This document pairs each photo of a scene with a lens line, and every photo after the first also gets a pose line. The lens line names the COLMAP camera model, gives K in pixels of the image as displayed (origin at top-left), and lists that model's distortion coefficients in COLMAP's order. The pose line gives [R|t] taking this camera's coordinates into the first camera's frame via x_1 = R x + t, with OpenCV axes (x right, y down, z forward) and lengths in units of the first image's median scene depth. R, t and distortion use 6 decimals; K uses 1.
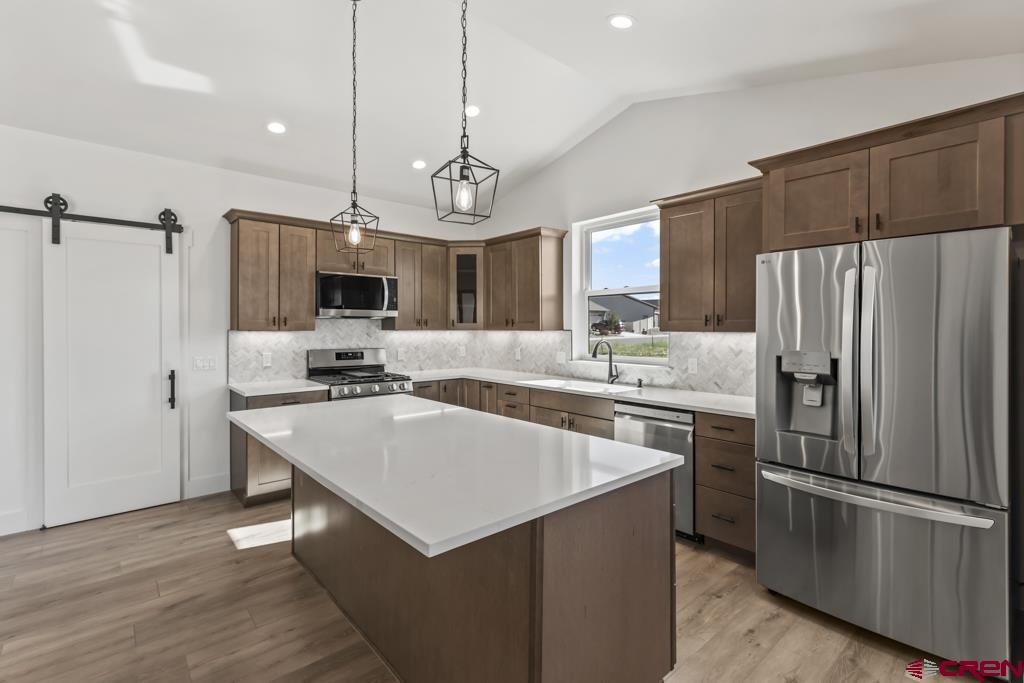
lens RADIAL K [[467.8, 0, 500.4], [0, 467.8, 326.3], [0, 0, 1]] dist [0.001808, 0.000263]
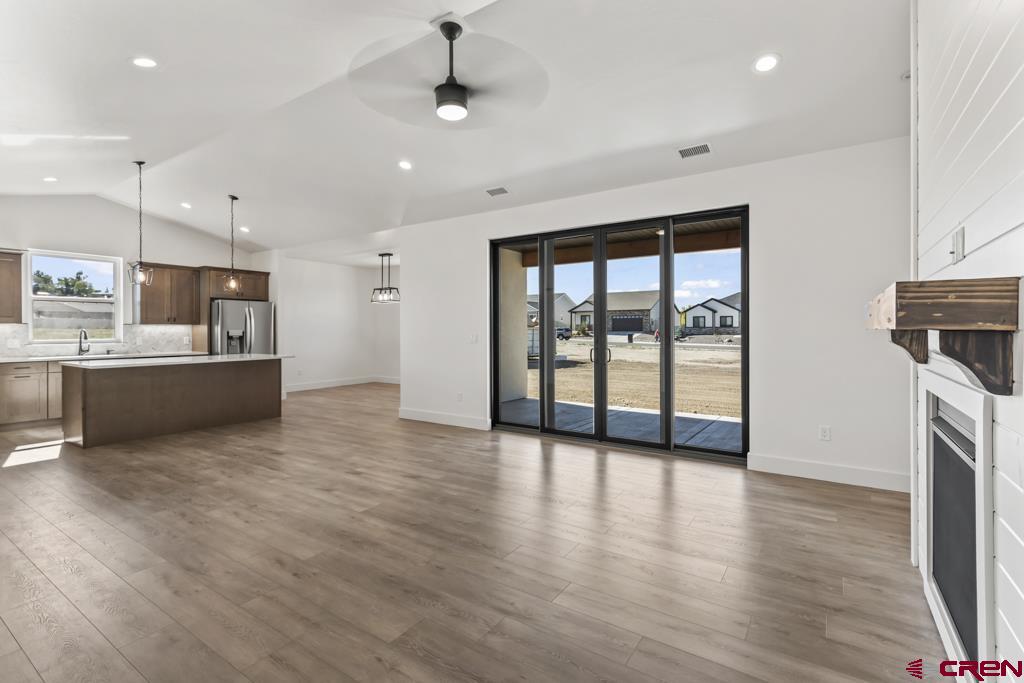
lens RADIAL K [[469.1, 0, 510.9], [0, 469.1, 332.4], [0, 0, 1]] dist [0.013608, 0.000065]
pose [[-0.270219, -0.001890, 0.962797, -1.840809], [0.002417, 0.999994, 0.002641, 0.039260], [-0.962796, 0.003040, -0.270212, -0.021520]]
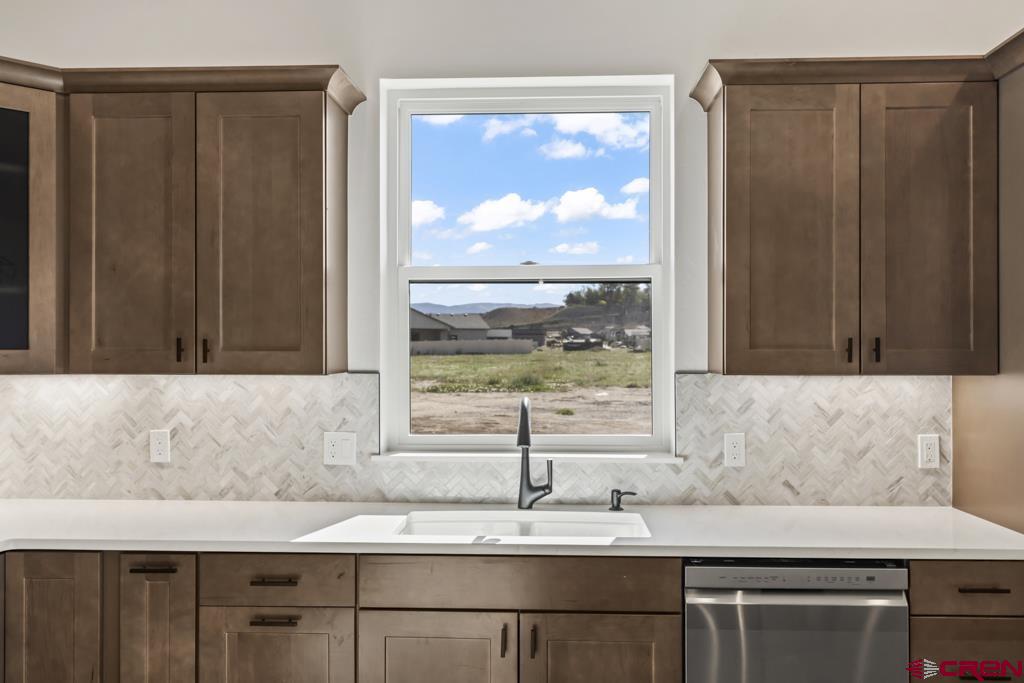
lens RADIAL K [[881.5, 0, 512.0], [0, 881.5, 341.5], [0, 0, 1]] dist [0.004858, -0.000952]
pose [[0.675827, 0.010146, 0.736990, -0.318556], [-0.001719, 0.999924, -0.012190, -0.007399], [-0.737058, 0.006971, 0.675793, 0.520989]]
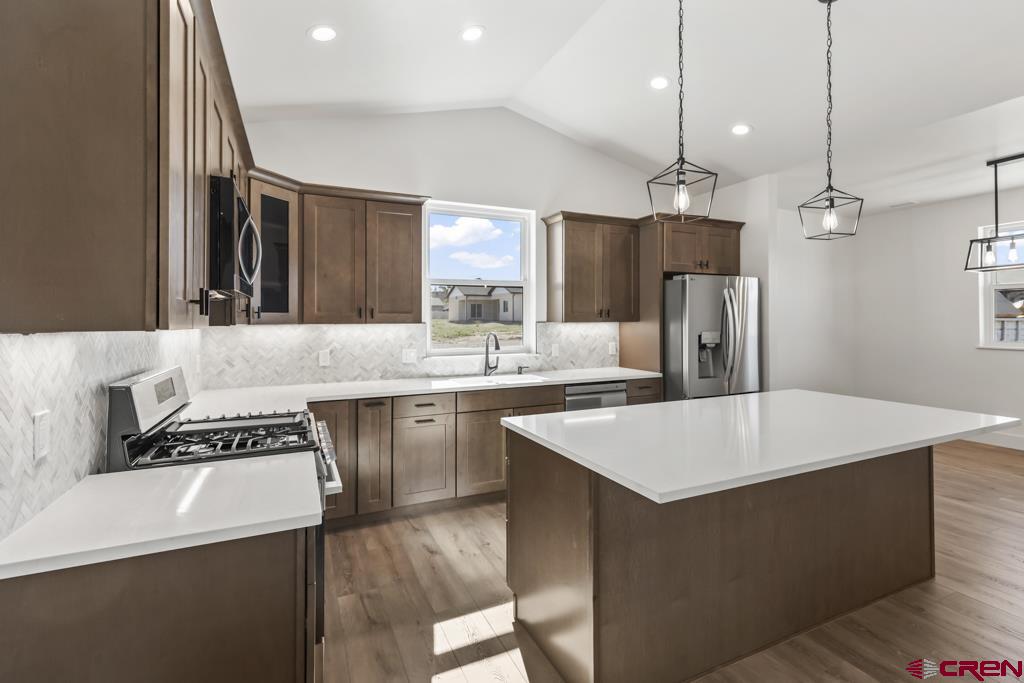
lens RADIAL K [[478.4, 0, 519.1], [0, 478.4, 318.9], [0, 0, 1]] dist [0.009632, 0.000225]
pose [[0.252127, 0.001223, 0.967693, -0.742755], [0.002097, 0.999996, -0.001810, 0.003858], [-0.967692, 0.002485, 0.252123, 0.689543]]
